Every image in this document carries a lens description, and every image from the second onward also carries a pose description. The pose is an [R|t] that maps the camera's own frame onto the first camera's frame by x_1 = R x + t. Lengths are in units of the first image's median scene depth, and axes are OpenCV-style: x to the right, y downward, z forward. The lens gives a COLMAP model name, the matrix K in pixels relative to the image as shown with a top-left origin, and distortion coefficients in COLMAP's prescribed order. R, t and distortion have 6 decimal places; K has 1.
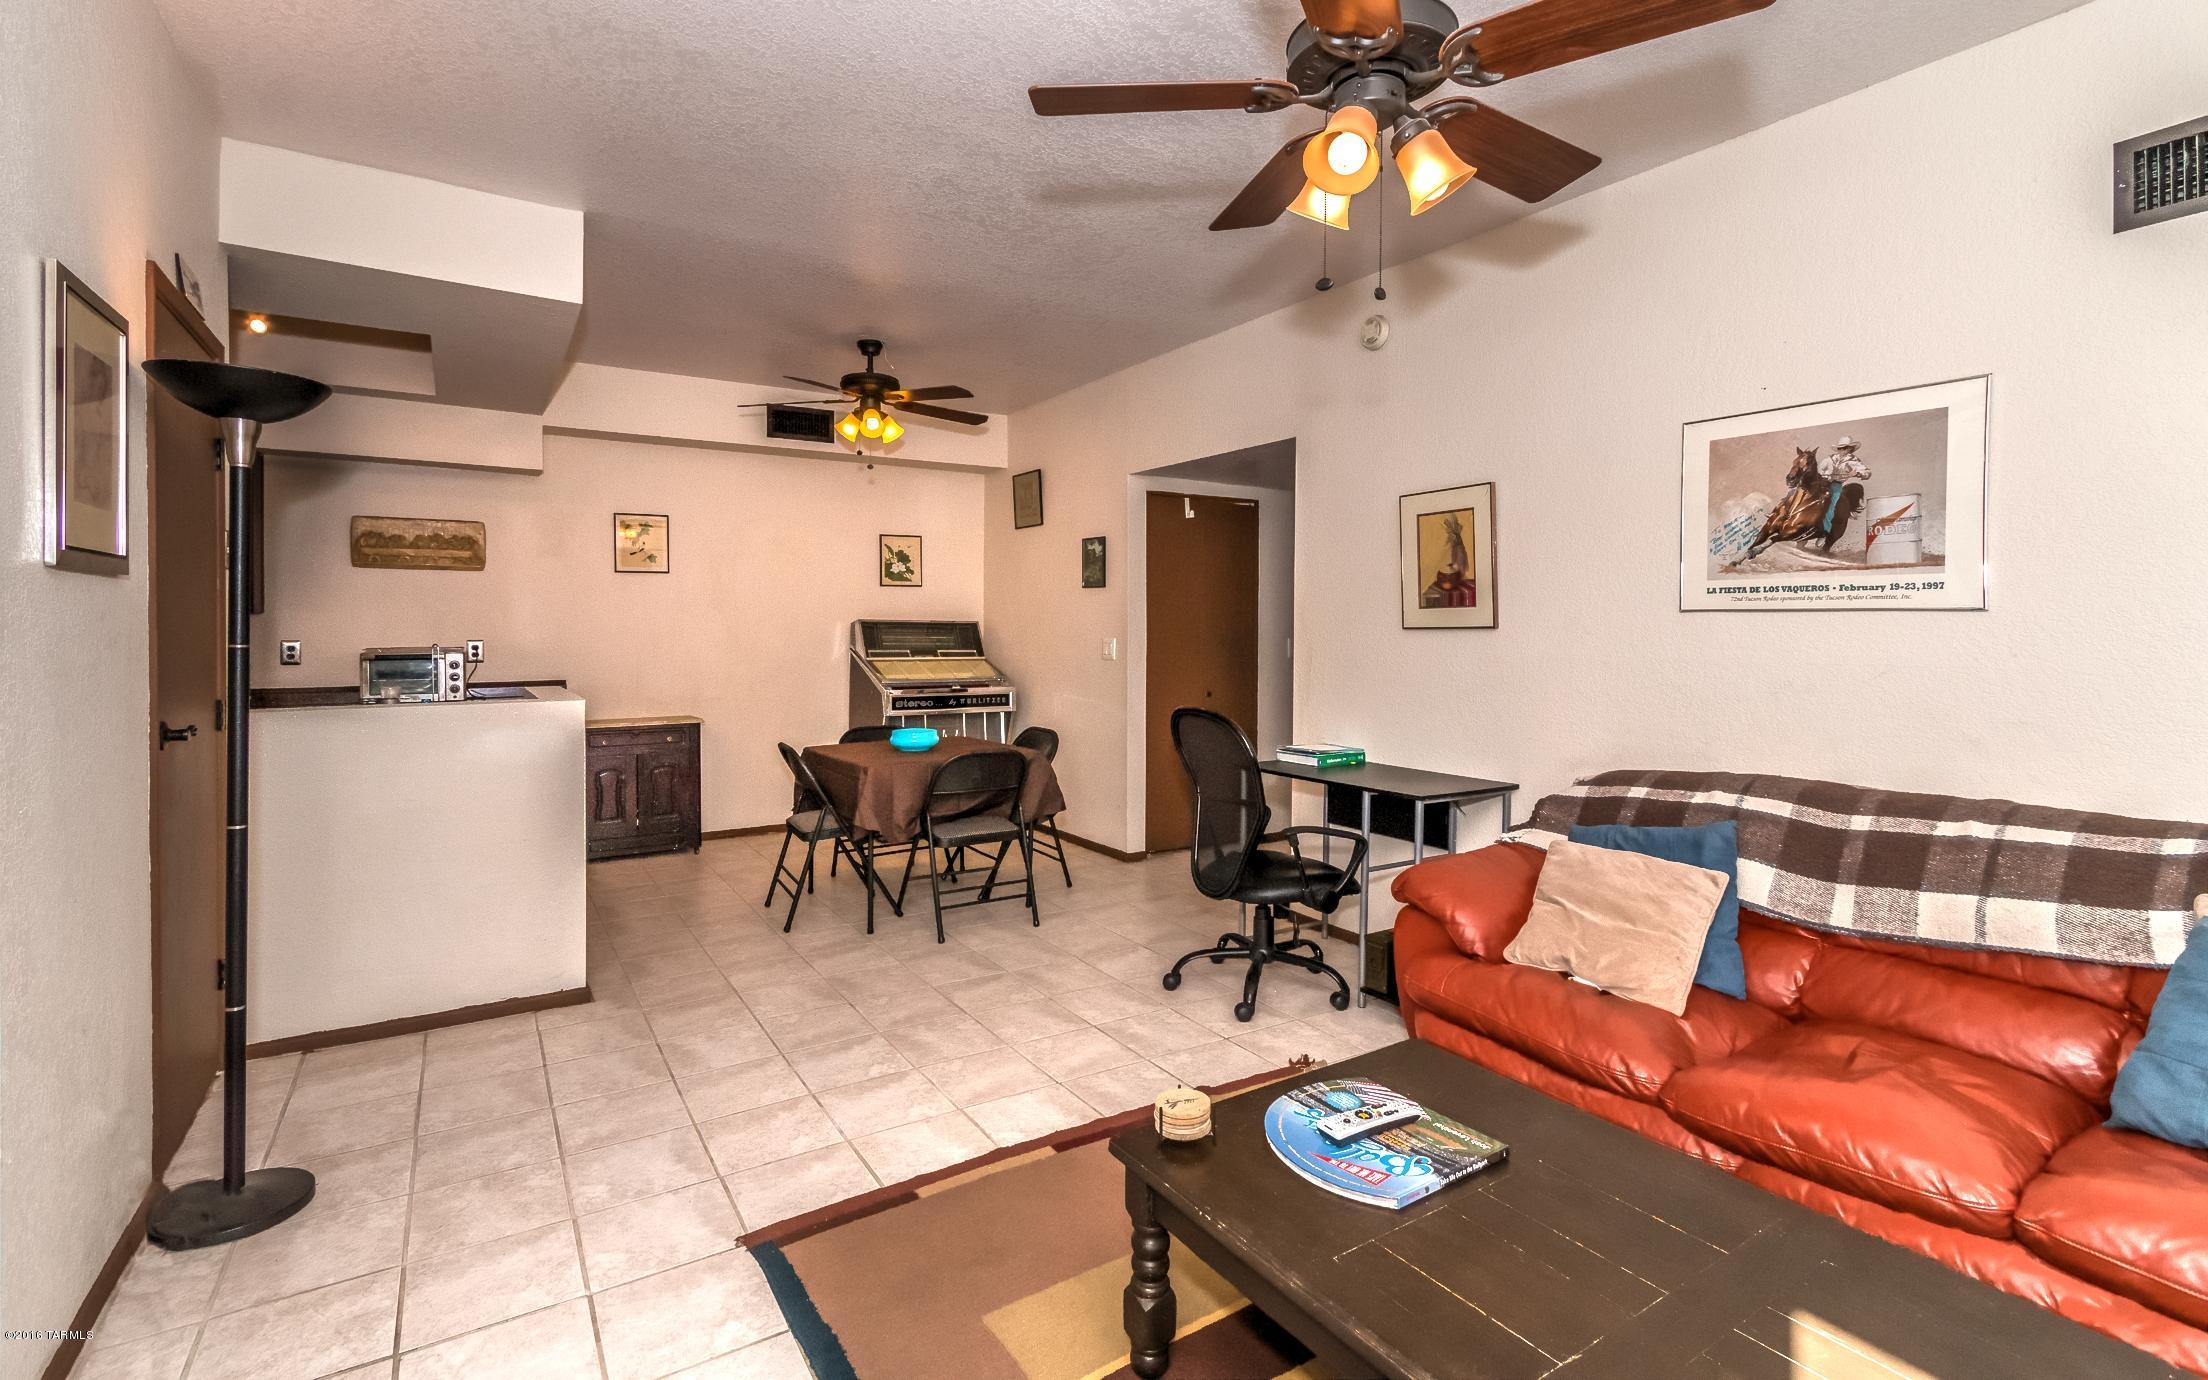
lens RADIAL K [[1011.3, 0, 1117.7], [0, 1011.3, 645.3], [0, 0, 1]] dist [0.002143, -0.000113]
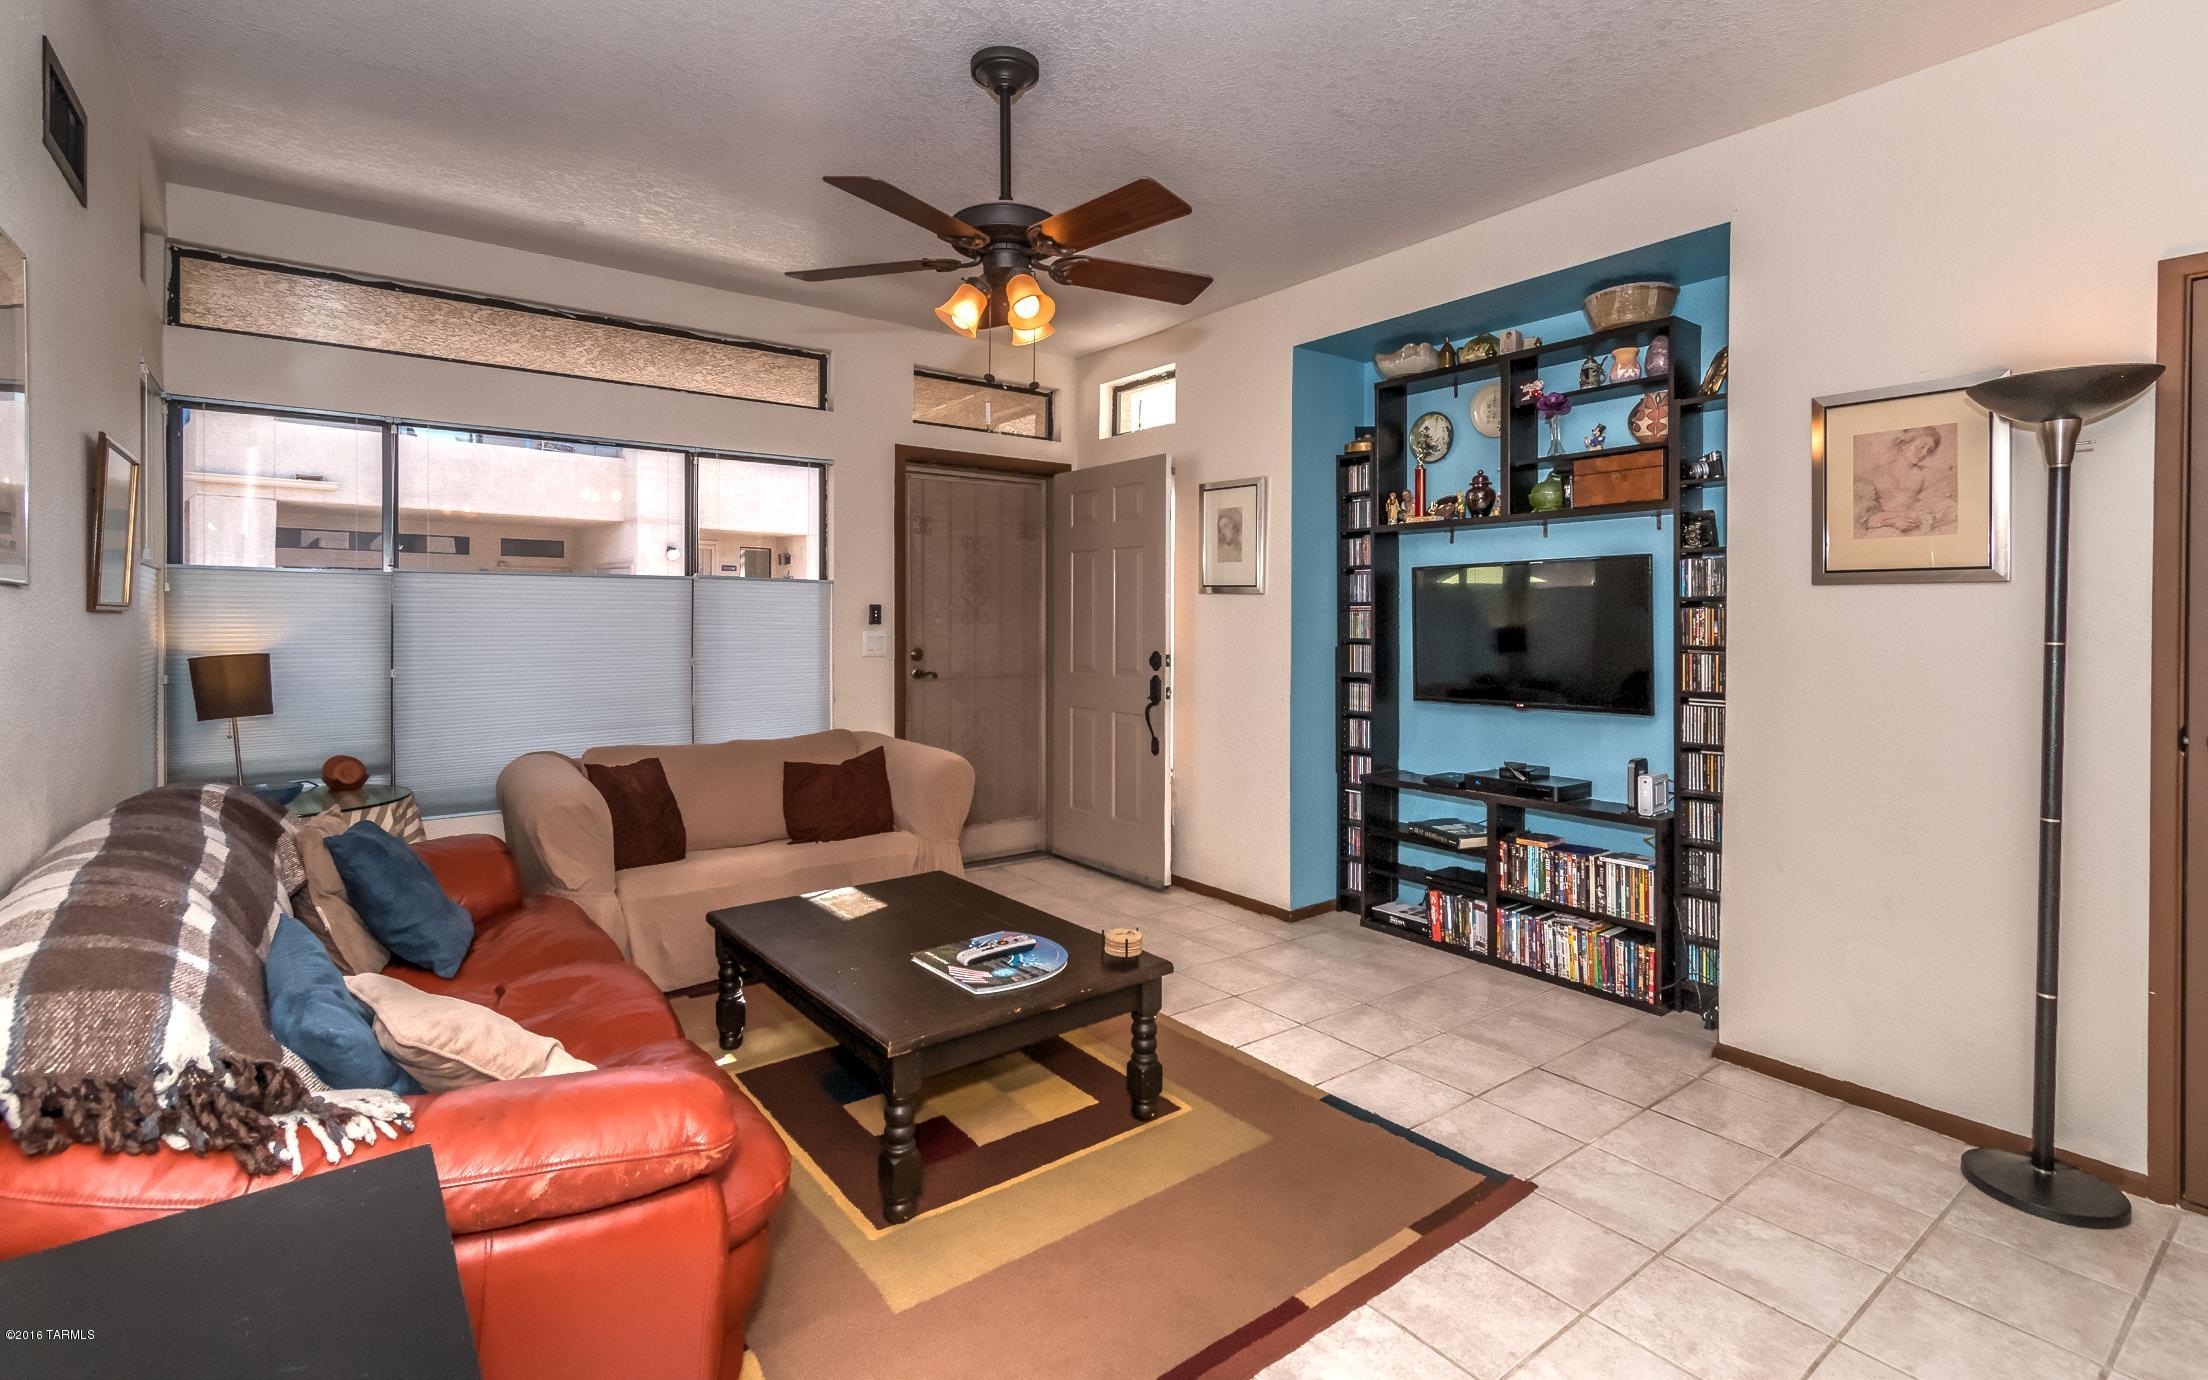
lens RADIAL K [[998.8, 0, 1094.2], [0, 998.8, 617.6], [0, 0, 1]] dist [0.014683, 0.000257]
pose [[-0.997803, -0.007793, -0.065787, 0.136847], [-0.009275, 0.999709, 0.022251, -0.032844], [0.065595, 0.022812, -0.997586, 1.614195]]
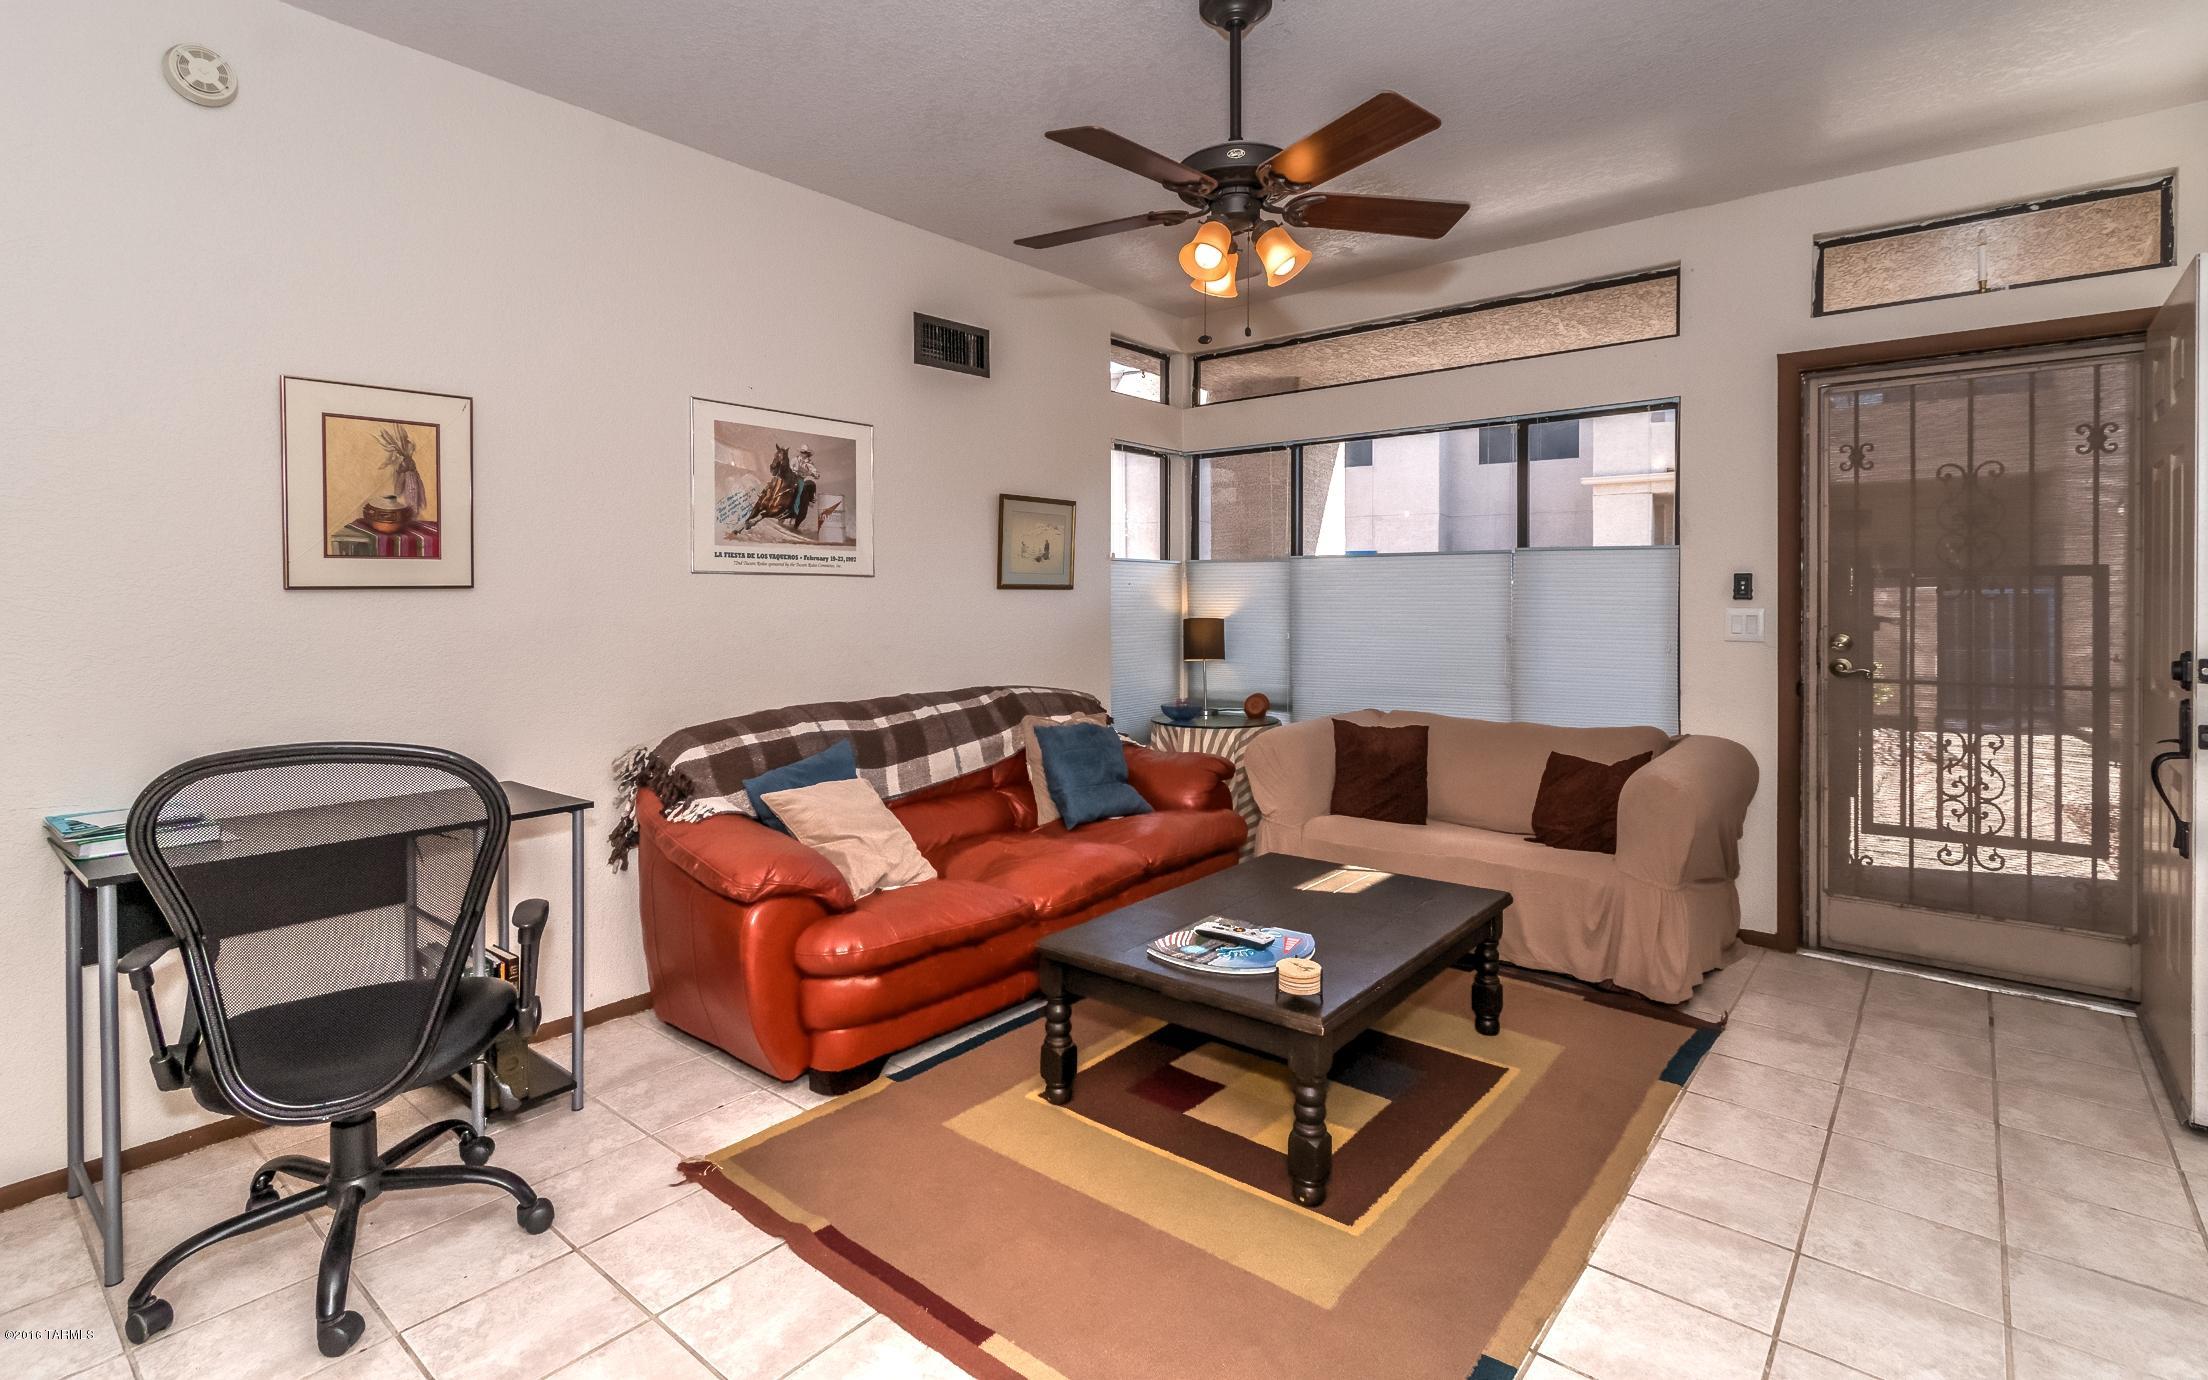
lens RADIAL K [[1031.4, 0, 1093.3], [0, 1031.4, 606.3], [0, 0, 1]] dist [0.001923, 0.000222]
pose [[-0.290723, -0.011750, 0.956735, -0.696632], [0.019707, 0.999639, 0.018265, -0.010581], [-0.956604, 0.024164, -0.290386, 1.043223]]
